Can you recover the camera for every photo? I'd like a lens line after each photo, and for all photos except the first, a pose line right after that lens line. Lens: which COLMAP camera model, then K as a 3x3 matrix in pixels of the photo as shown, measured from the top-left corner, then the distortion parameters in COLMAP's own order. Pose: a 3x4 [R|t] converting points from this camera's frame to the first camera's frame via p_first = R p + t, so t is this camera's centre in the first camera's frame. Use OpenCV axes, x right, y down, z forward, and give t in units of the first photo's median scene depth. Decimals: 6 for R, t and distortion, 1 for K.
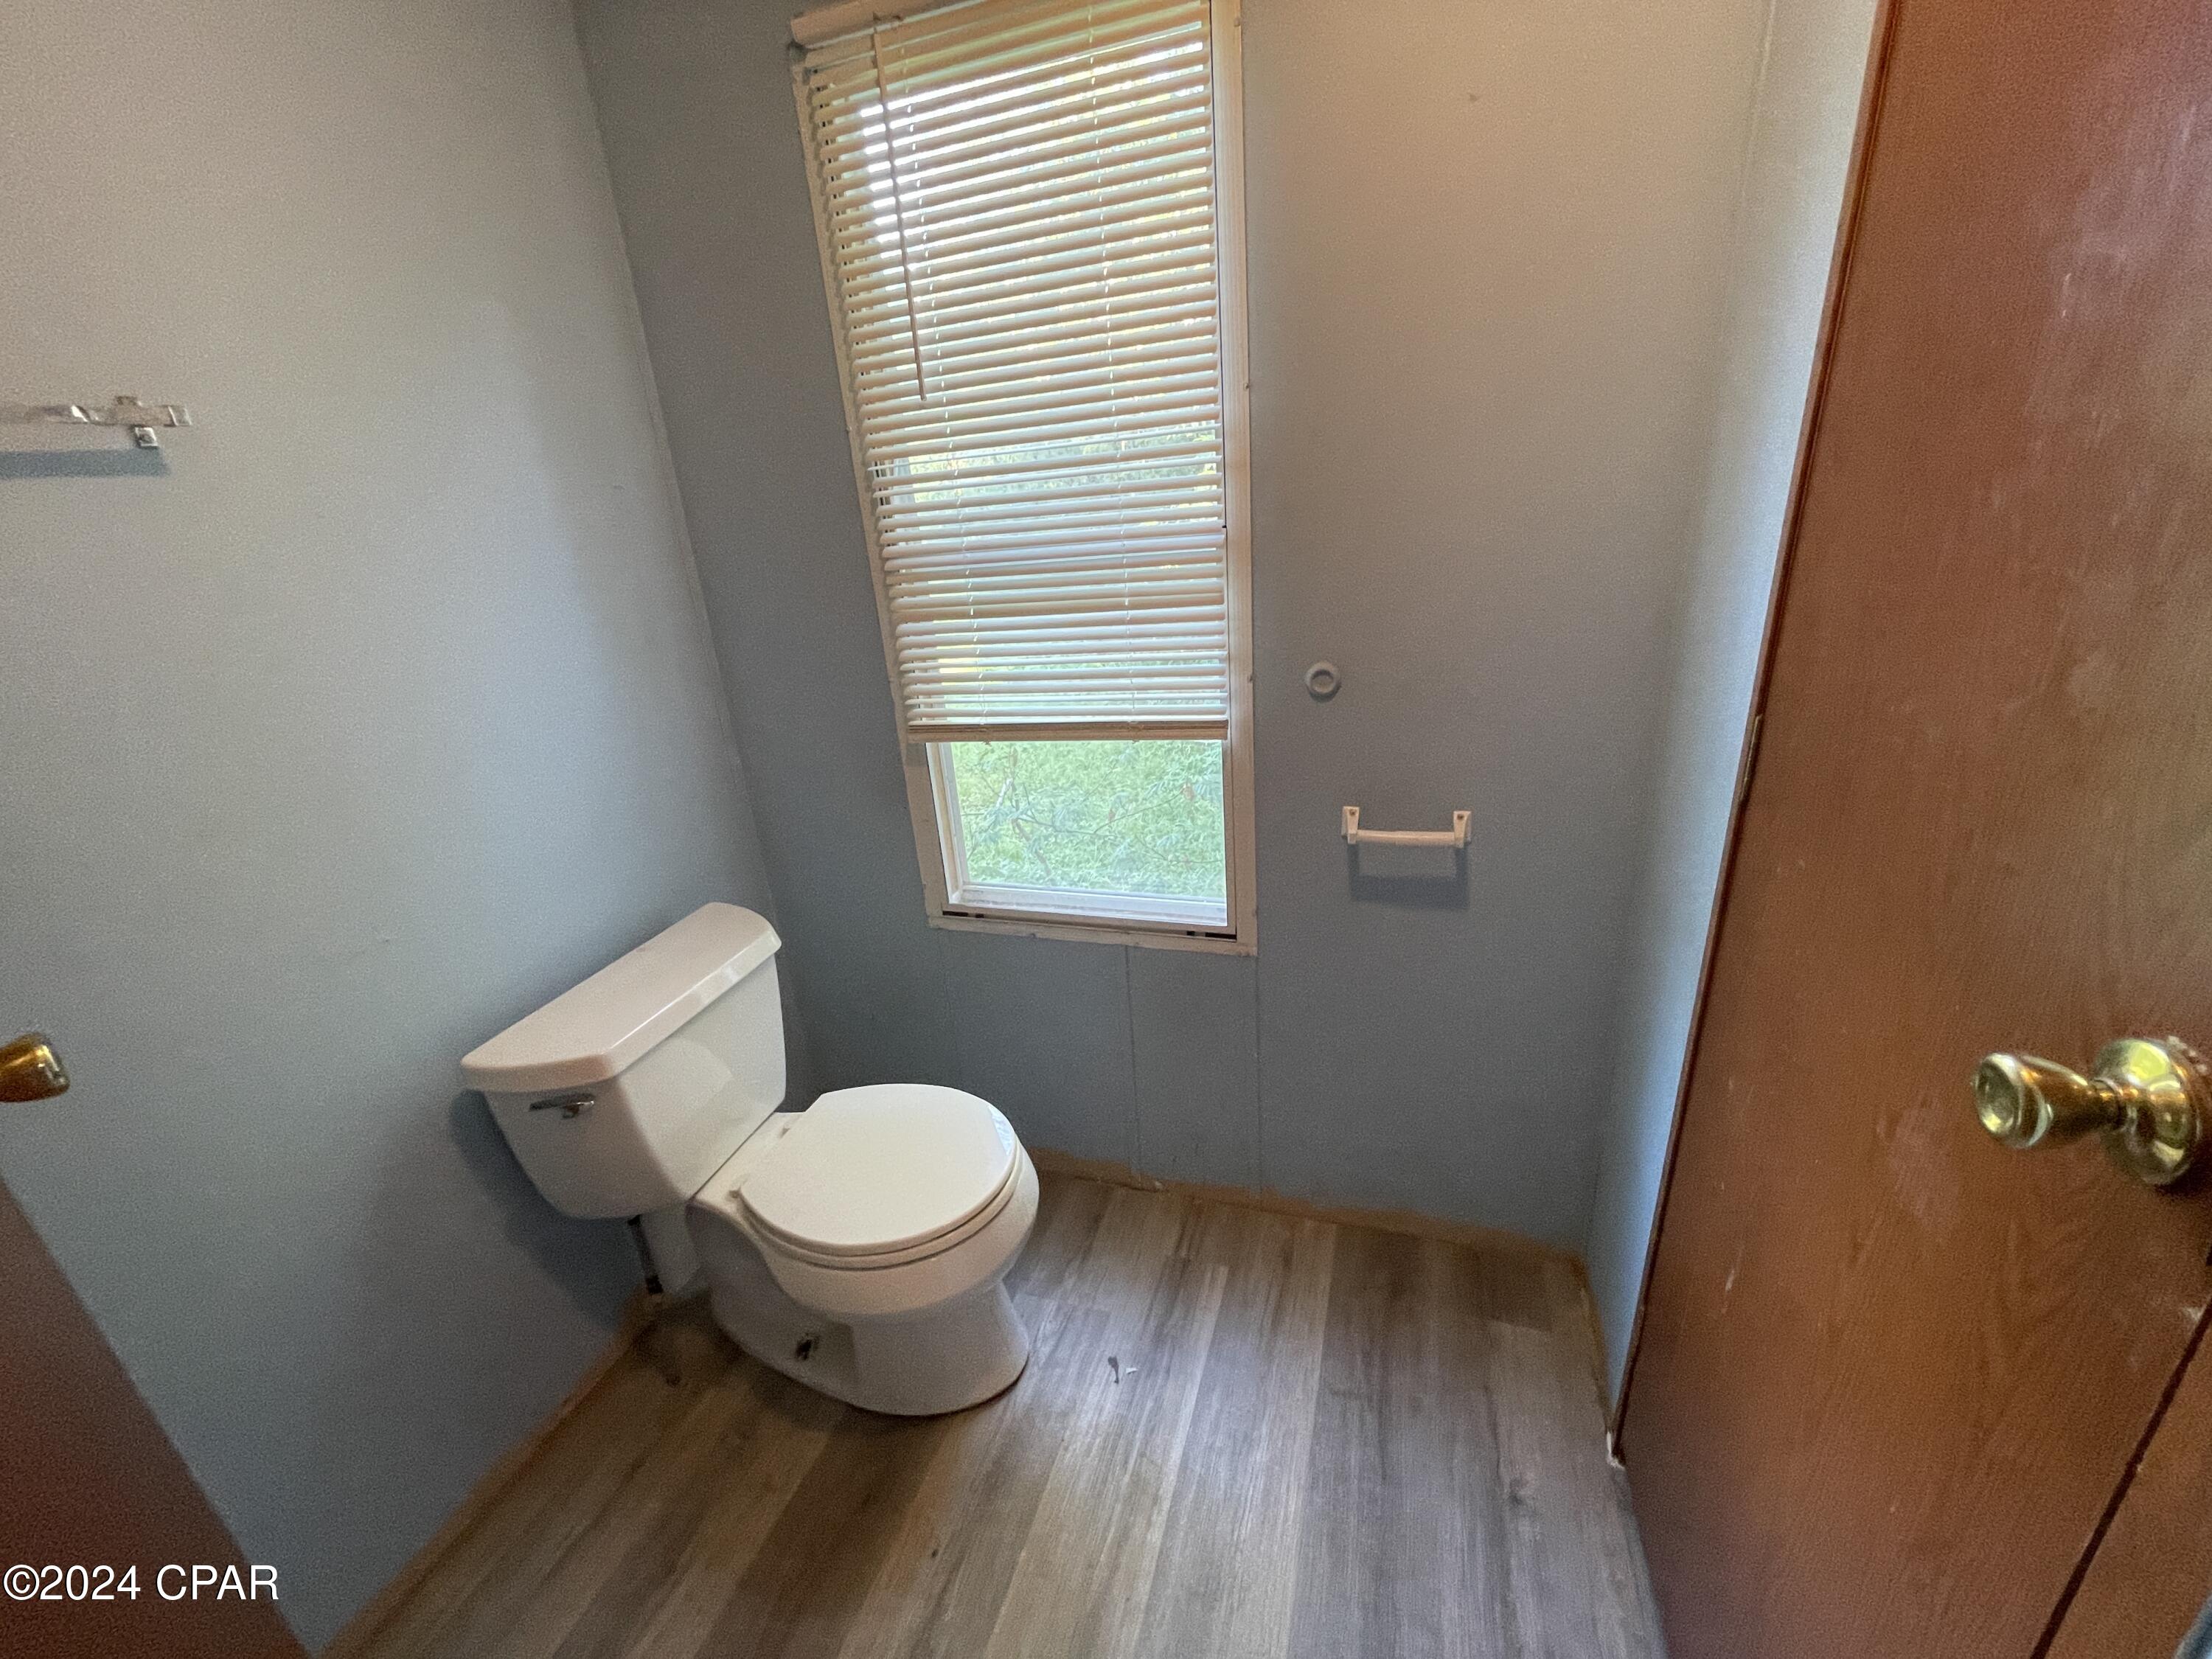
lens RADIAL K [[896.1, 0, 1101.6], [0, 896.1, 823.7], [0, 0, 1]] dist [-0.003547, 0.001402]
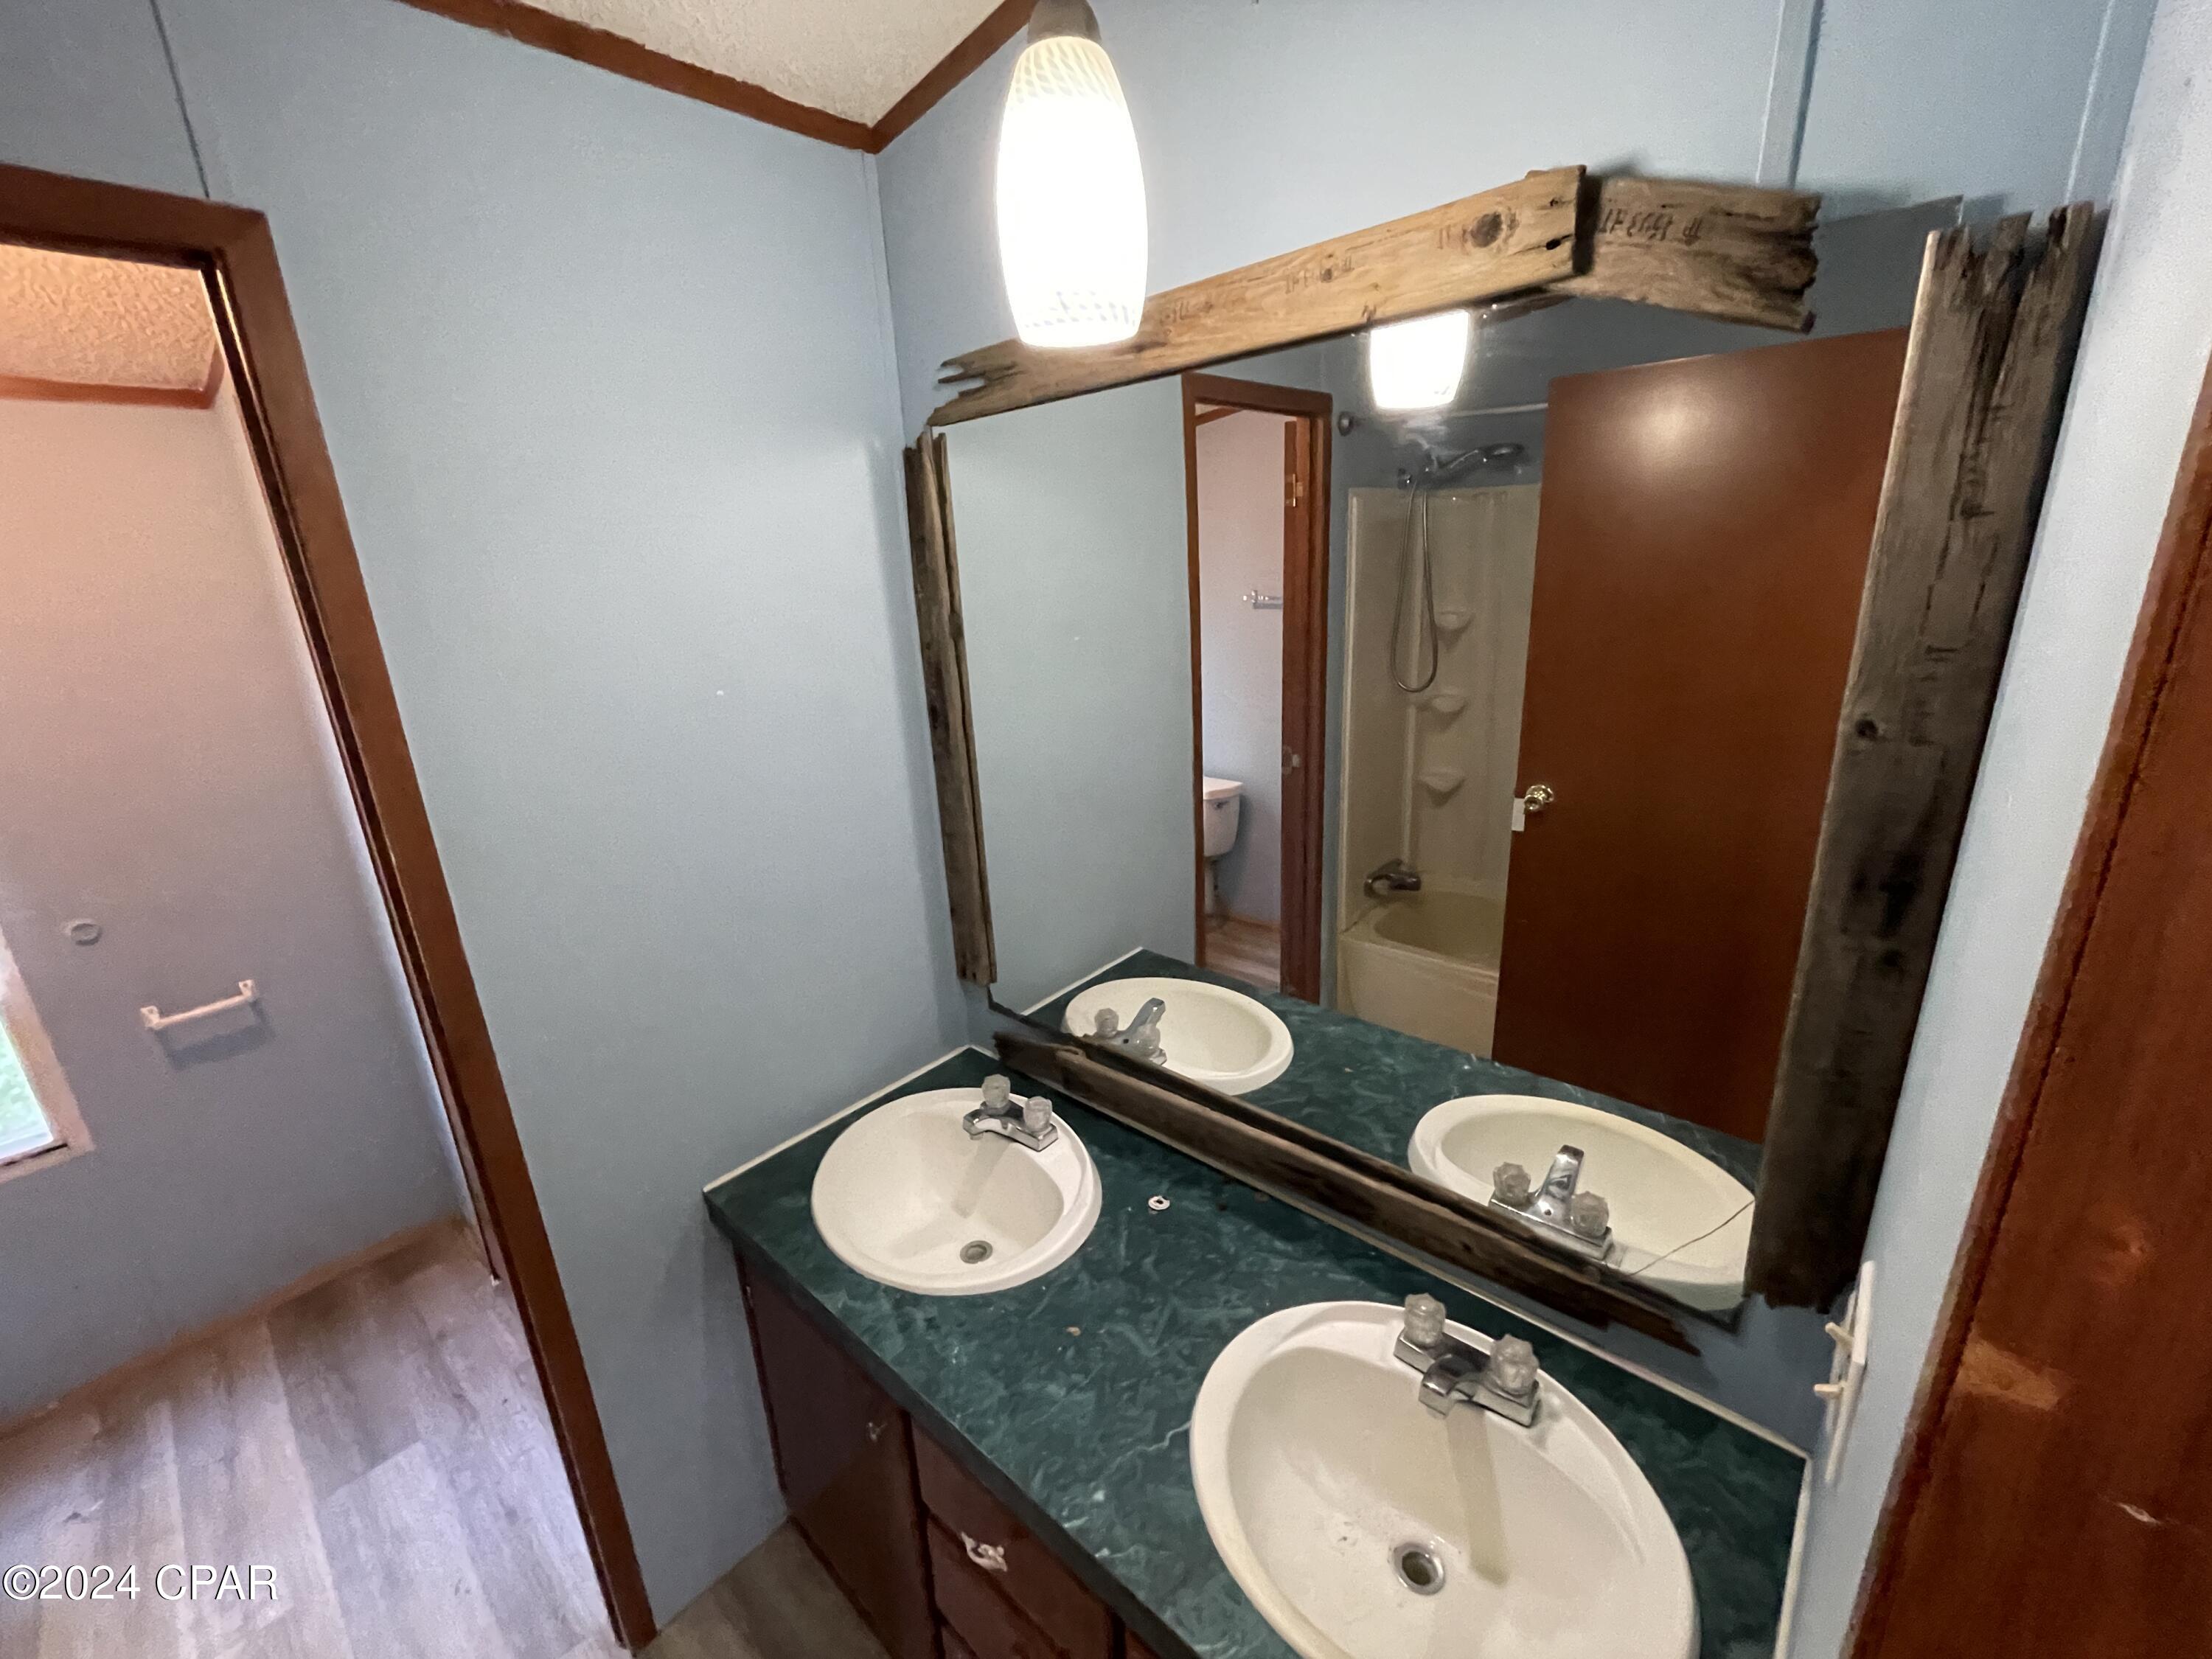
lens RADIAL K [[890.5, 0, 1106.0], [0, 890.5, 829.5], [0, 0, 1]] dist [-0.003360, -0.000474]
pose [[0.401422, -0.204307, 0.892815, -0.312601], [0.346610, 0.936190, 0.058392, 0.162633], [-0.847775, 0.286018, 0.446622, -1.008275]]
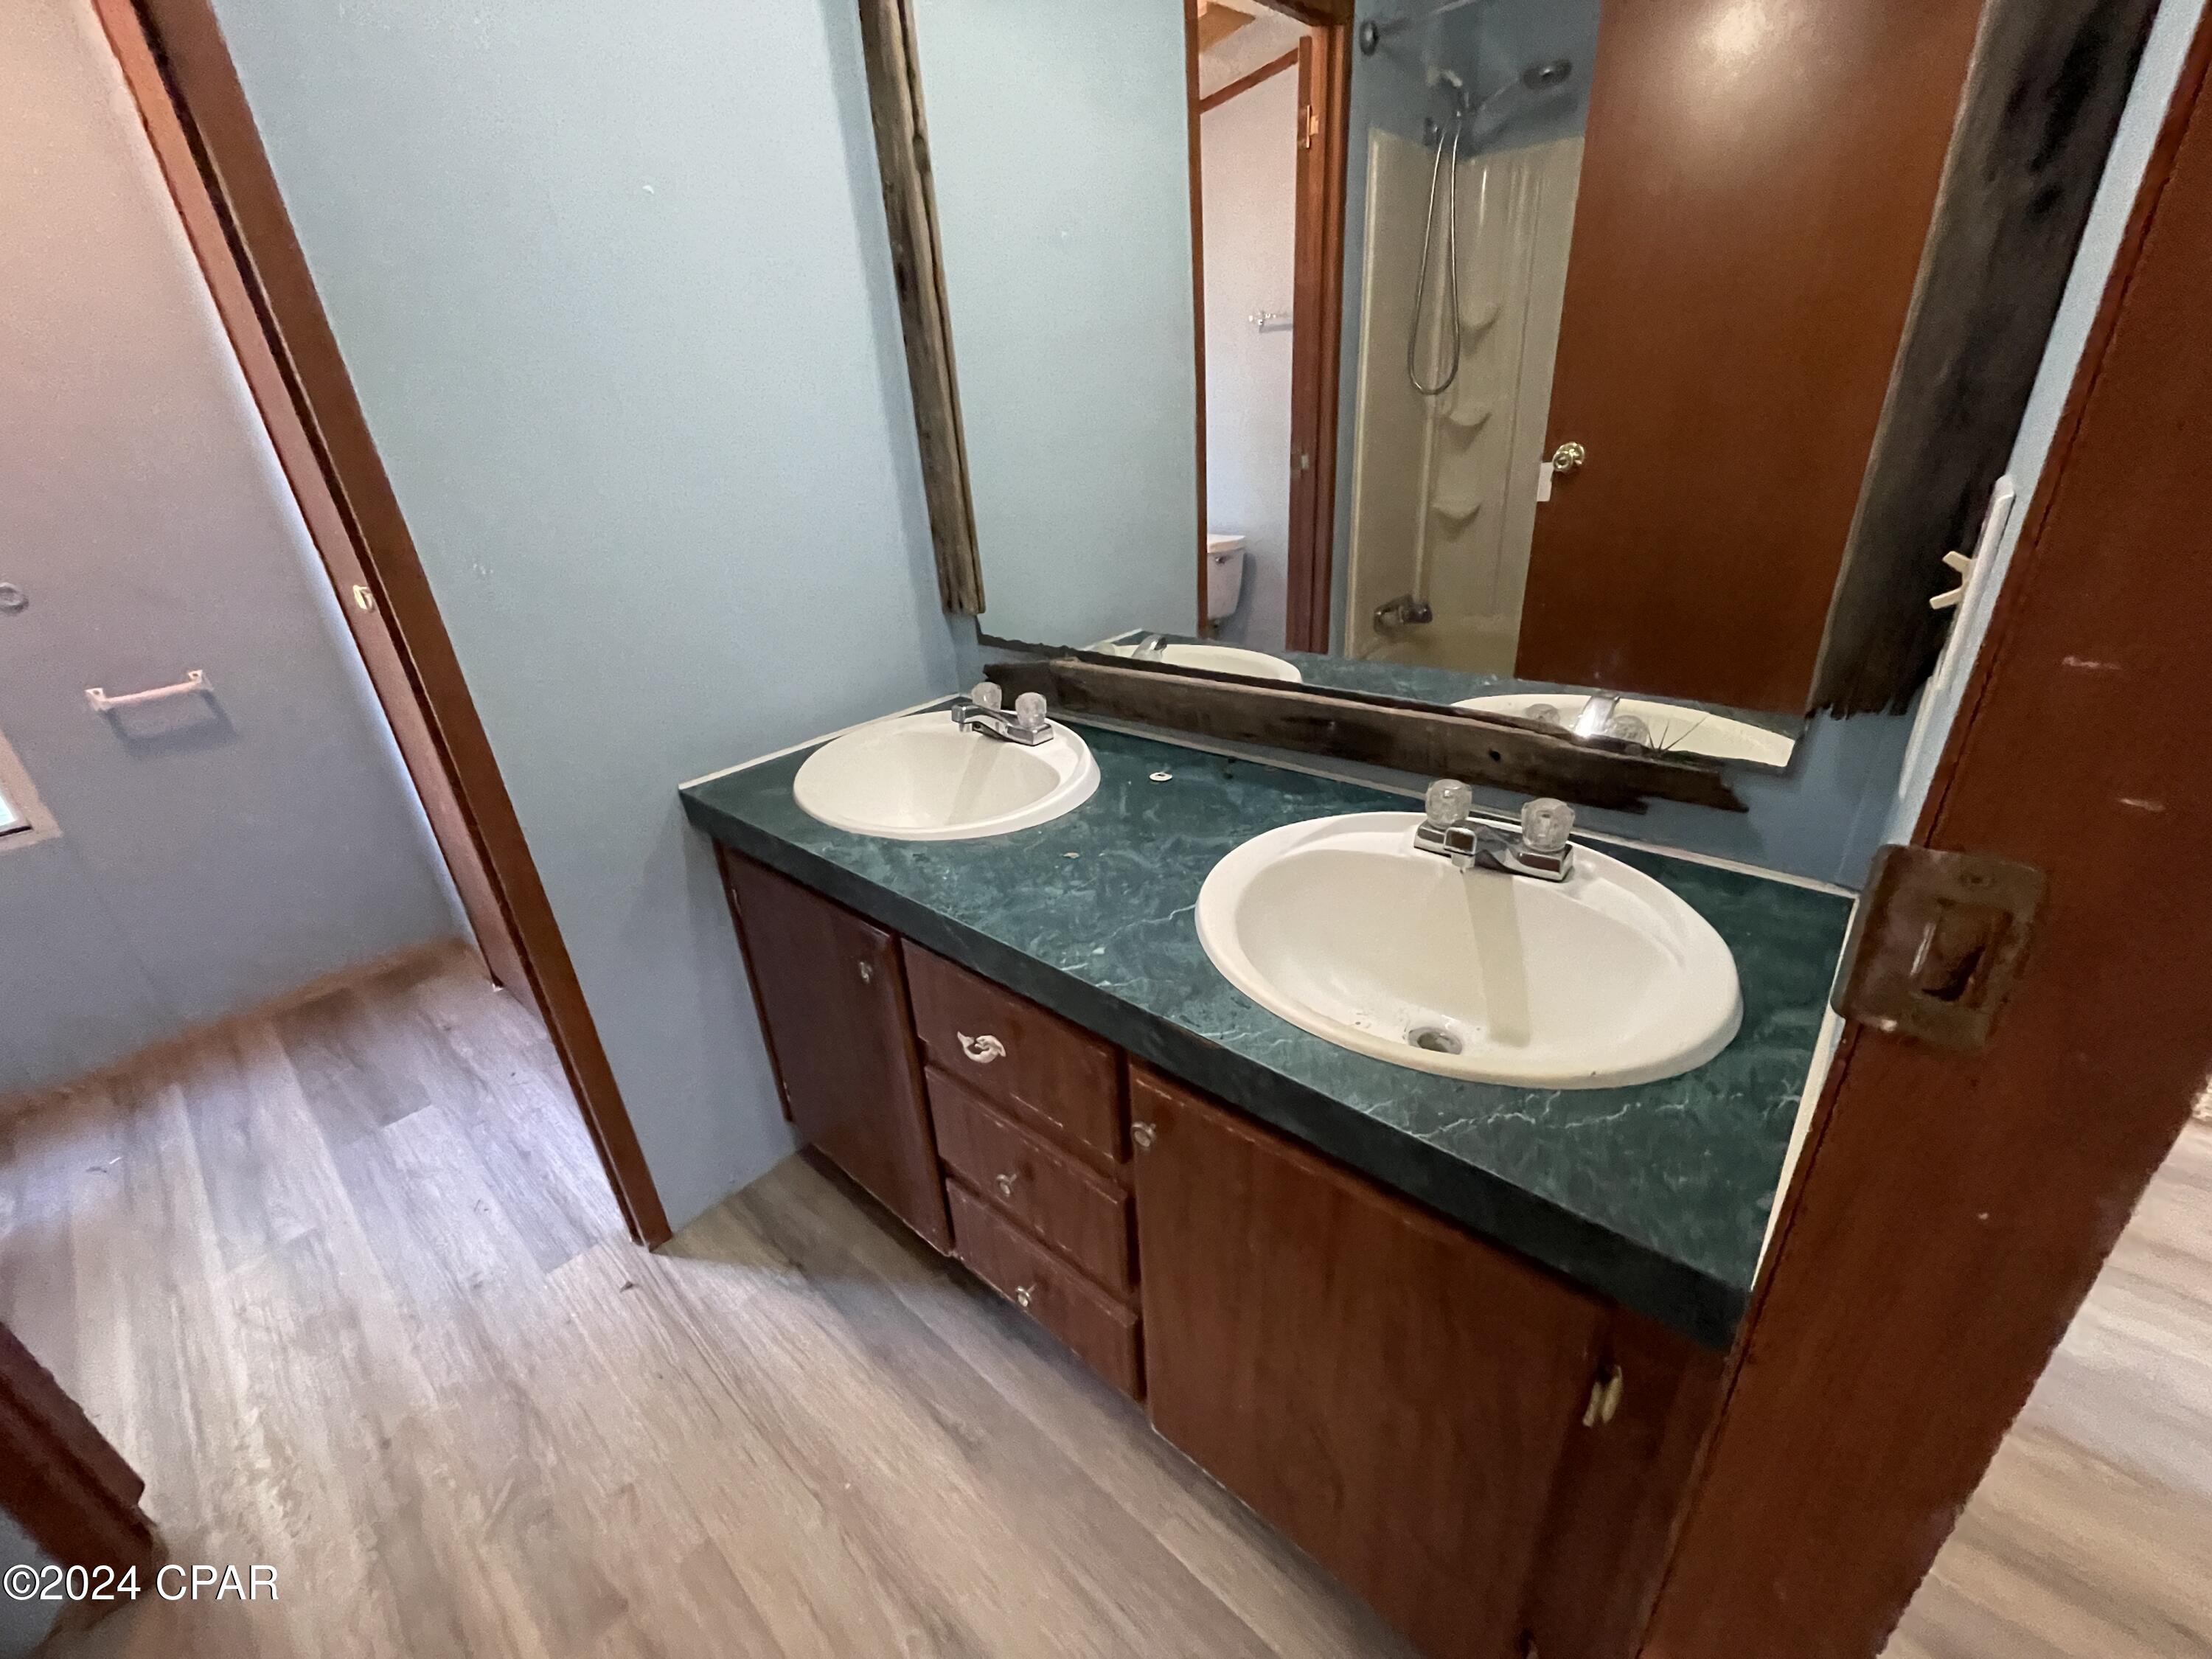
lens RADIAL K [[883.2, 0, 1111.3], [0, 883.2, 832.3], [0, 0, 1]] dist [-0.006669, -0.000048]
pose [[0.392740, -0.337140, 0.855624, -0.321196], [0.360806, 0.912273, 0.193848, 0.479376], [-0.845916, 0.232583, 0.479928, -0.885267]]
